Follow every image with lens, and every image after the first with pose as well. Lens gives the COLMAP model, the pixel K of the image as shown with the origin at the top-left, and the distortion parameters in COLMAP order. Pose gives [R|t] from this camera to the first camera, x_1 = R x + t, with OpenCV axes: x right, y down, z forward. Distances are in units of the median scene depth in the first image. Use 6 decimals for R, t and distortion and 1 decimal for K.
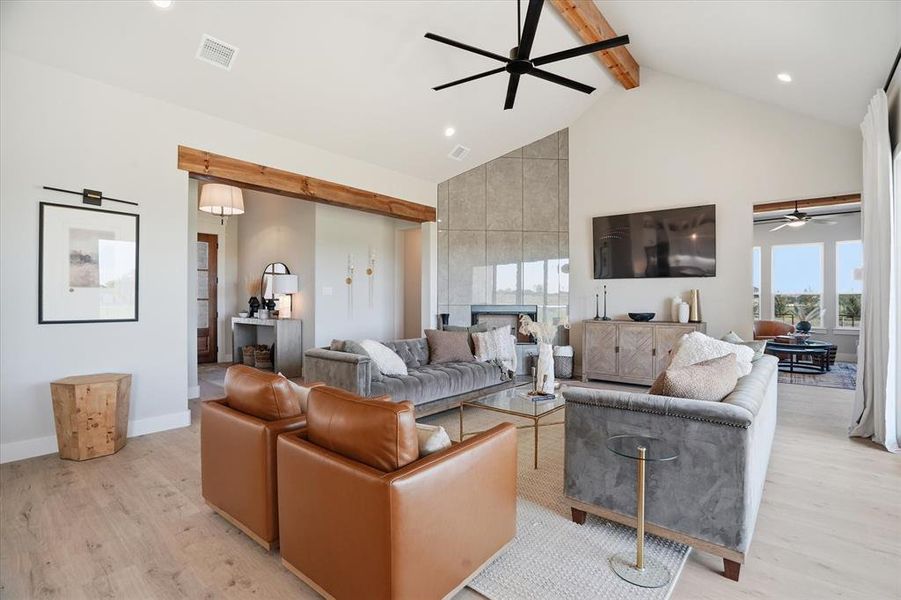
lens RADIAL K [[425.0, 0, 461.6], [0, 425.0, 301.1], [0, 0, 1]] dist [-0.025650, 0.000329]
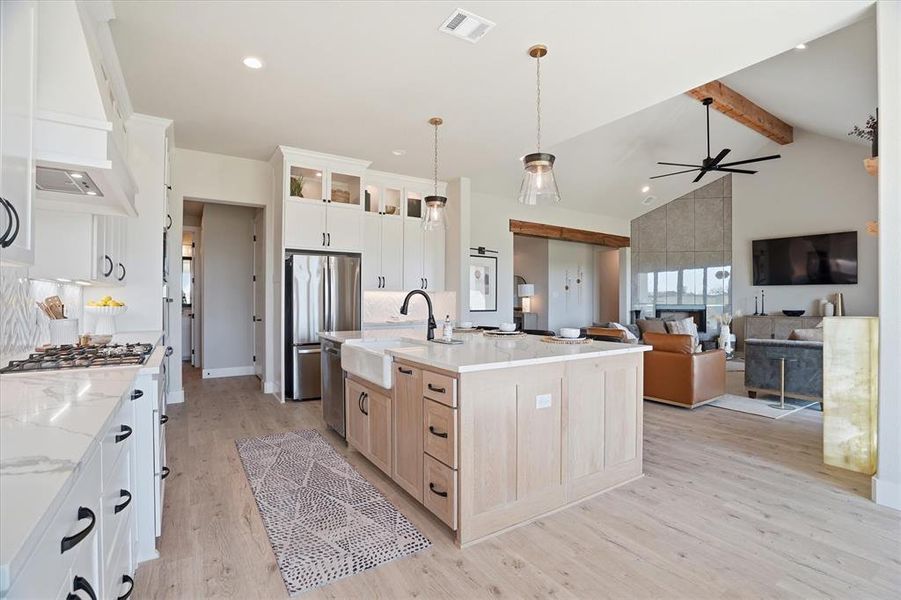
lens RADIAL K [[425.0, 0, 461.6], [0, 425.0, 301.1], [0, 0, 1]] dist [-0.025650, 0.000329]
pose [[0.958060, 0.001888, -0.286560, -0.211113], [-0.002801, 0.999992, -0.002774, 0.005007], [0.286553, 0.003461, 0.958058, -0.593234]]
